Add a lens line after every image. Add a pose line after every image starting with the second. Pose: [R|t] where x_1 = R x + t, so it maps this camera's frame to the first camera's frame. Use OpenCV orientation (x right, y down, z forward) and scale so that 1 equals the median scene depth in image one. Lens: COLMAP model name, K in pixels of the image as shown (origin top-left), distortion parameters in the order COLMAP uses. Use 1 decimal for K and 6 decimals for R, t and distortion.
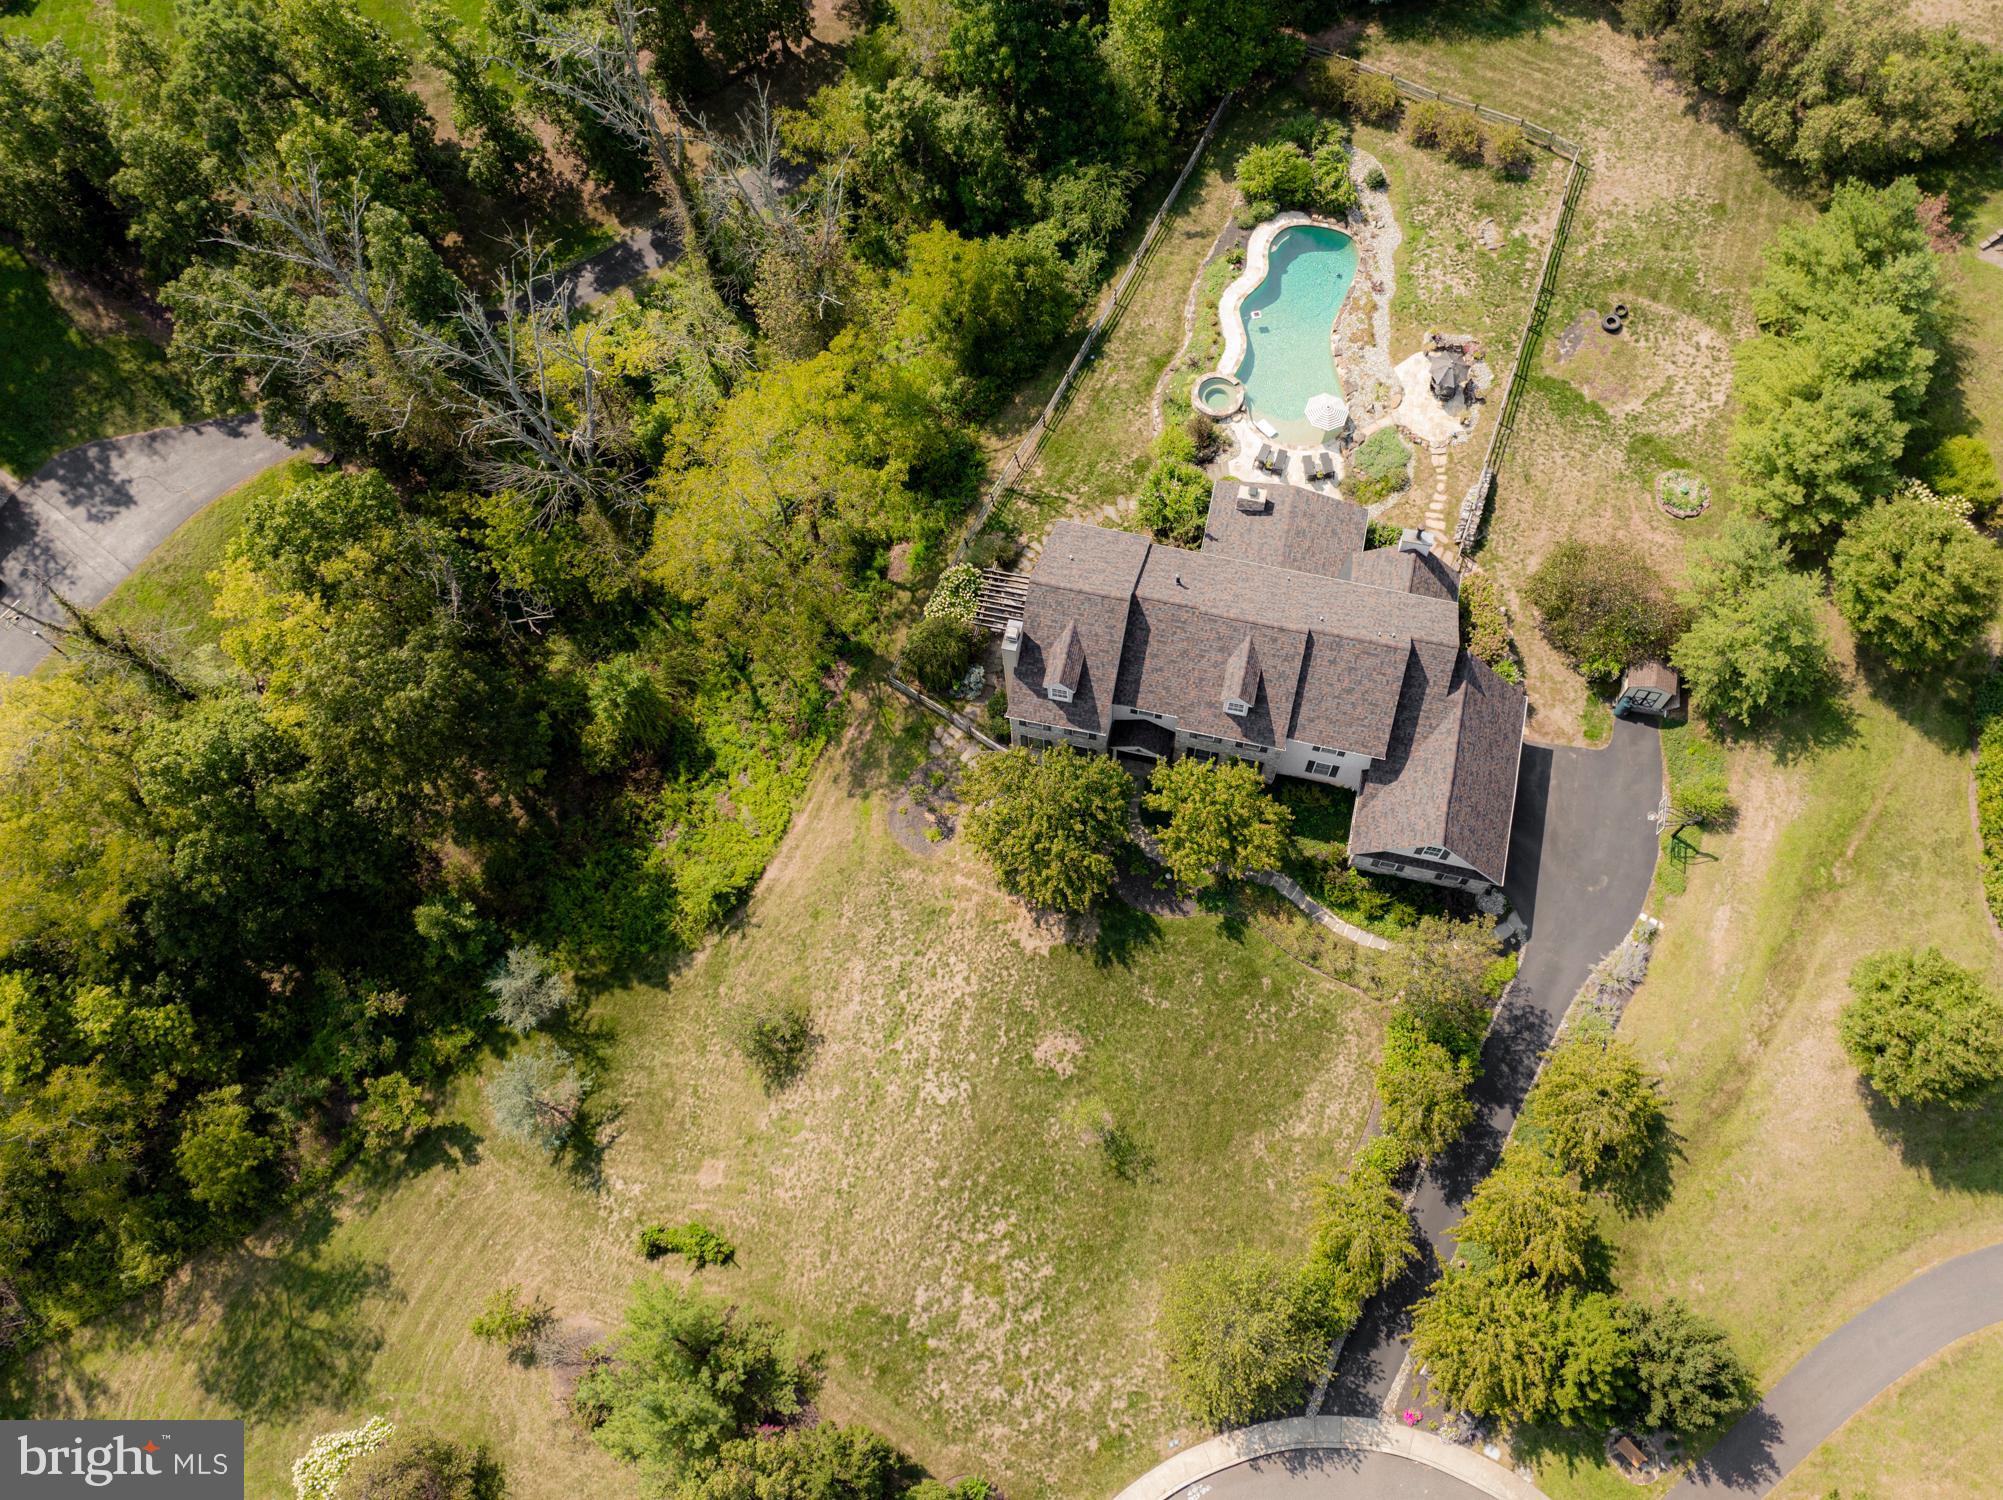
lens RADIAL K [[1519.6, 0, 1087.2], [0, 1519.6, 754.2], [0, 0, 1]] dist [-0.028563, -0.002639]
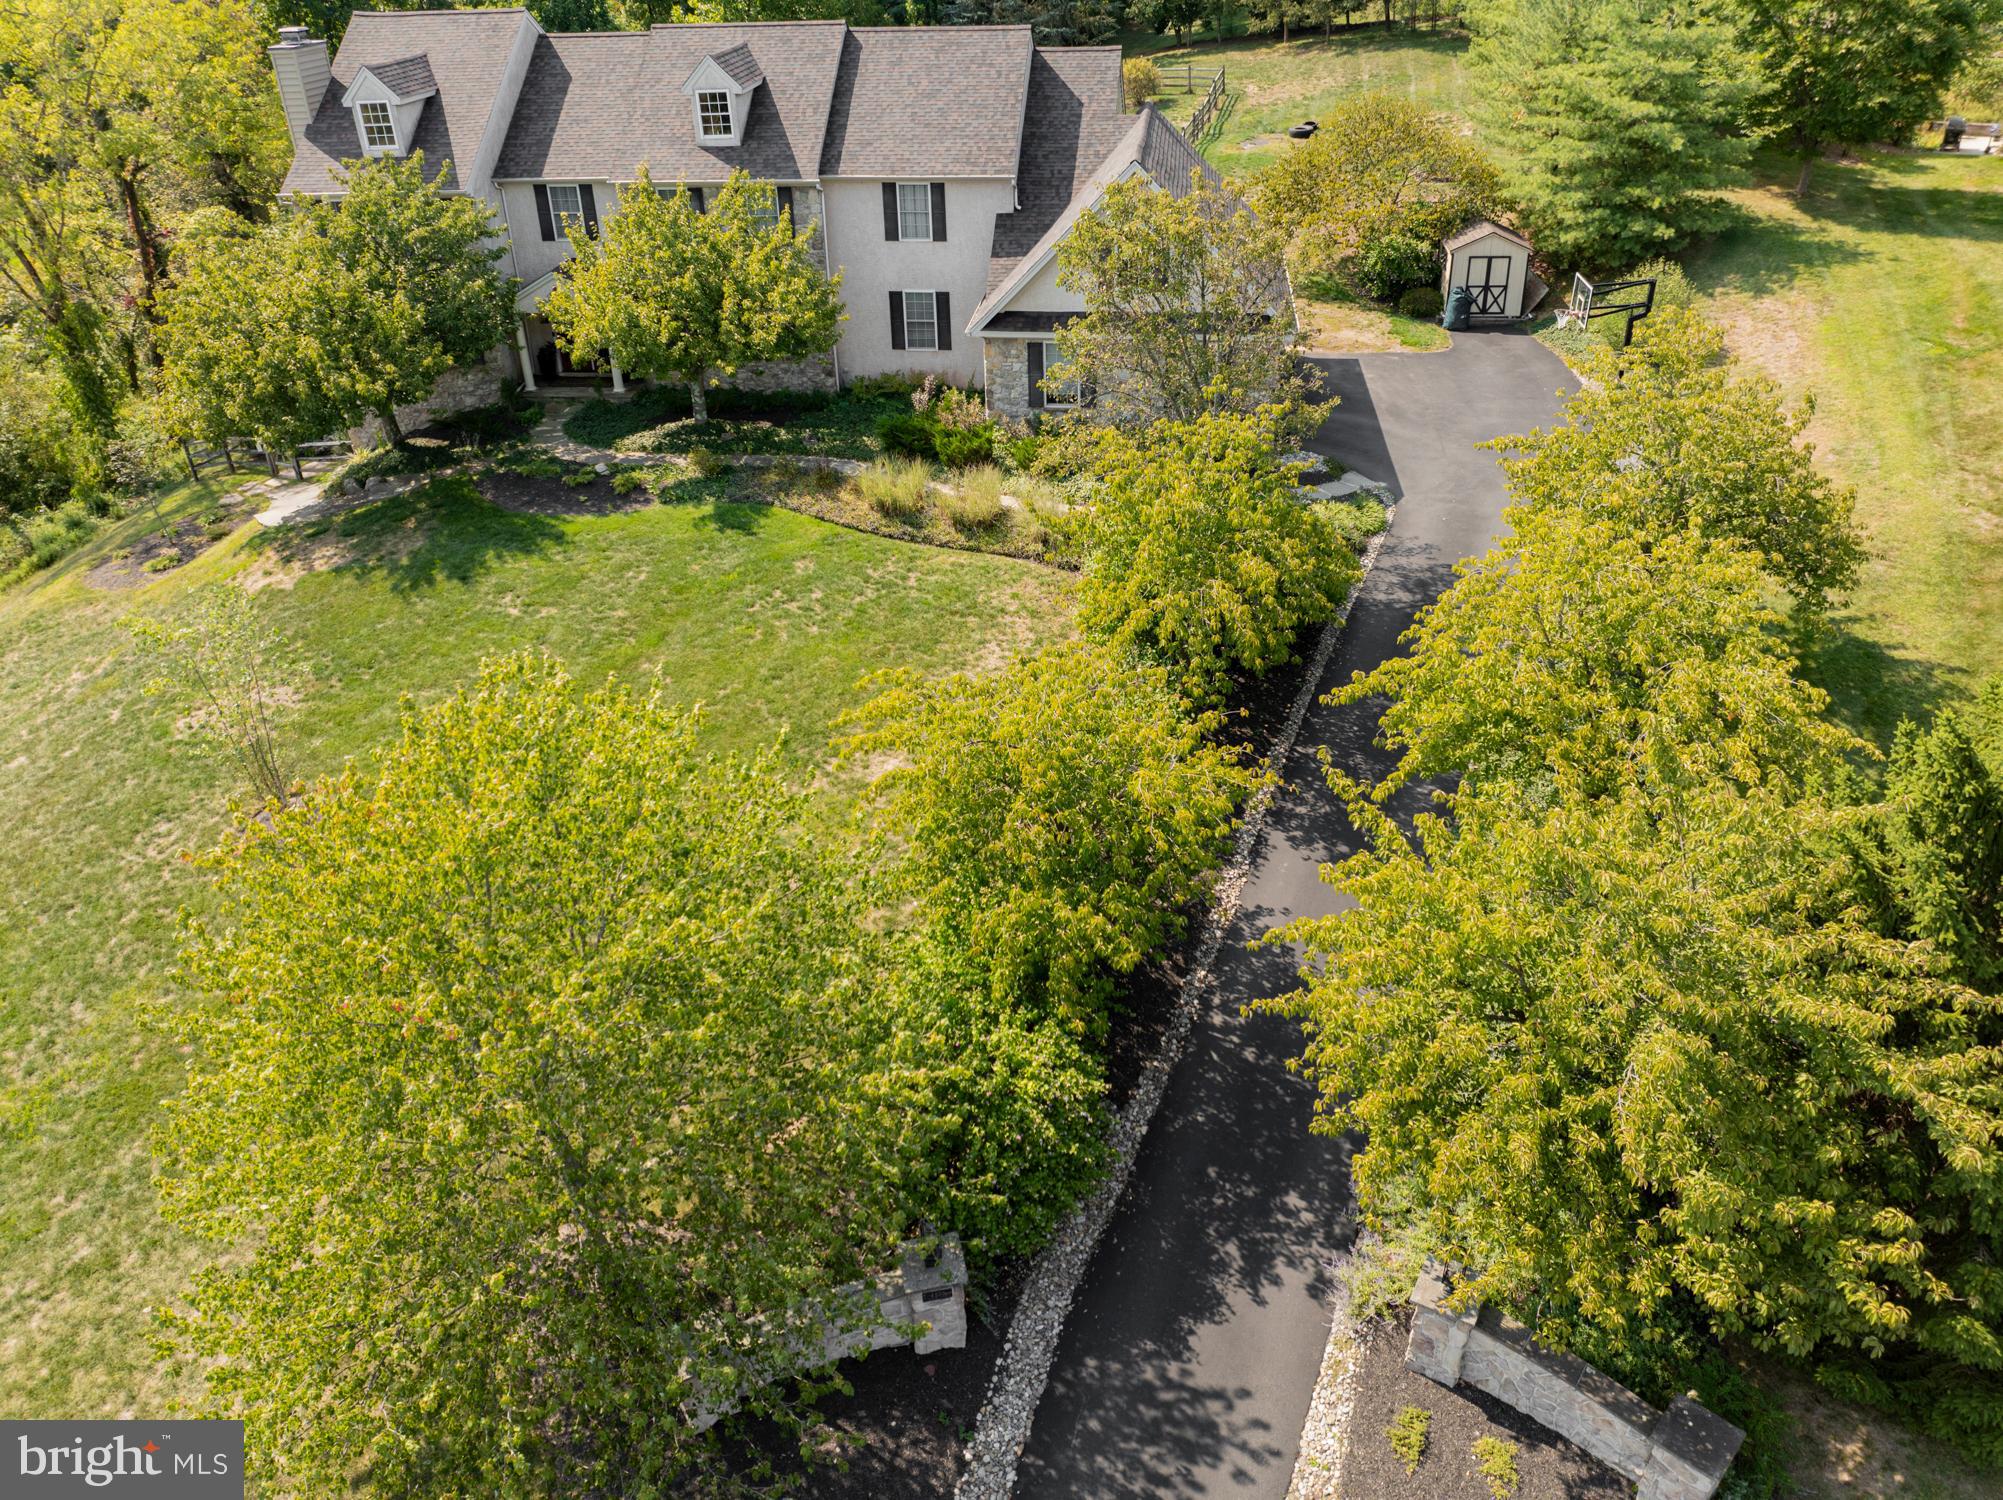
lens RADIAL K [[1450.0, 0, 997.4], [0, 1450.0, 748.0], [0, 0, 1]] dist [-0.029120, -0.000299]
pose [[0.994547, -0.056931, 0.087375, 0.116578], [0.098168, 0.793832, -0.600162, 0.376972], [-0.035194, 0.605467, 0.795092, 0.625771]]
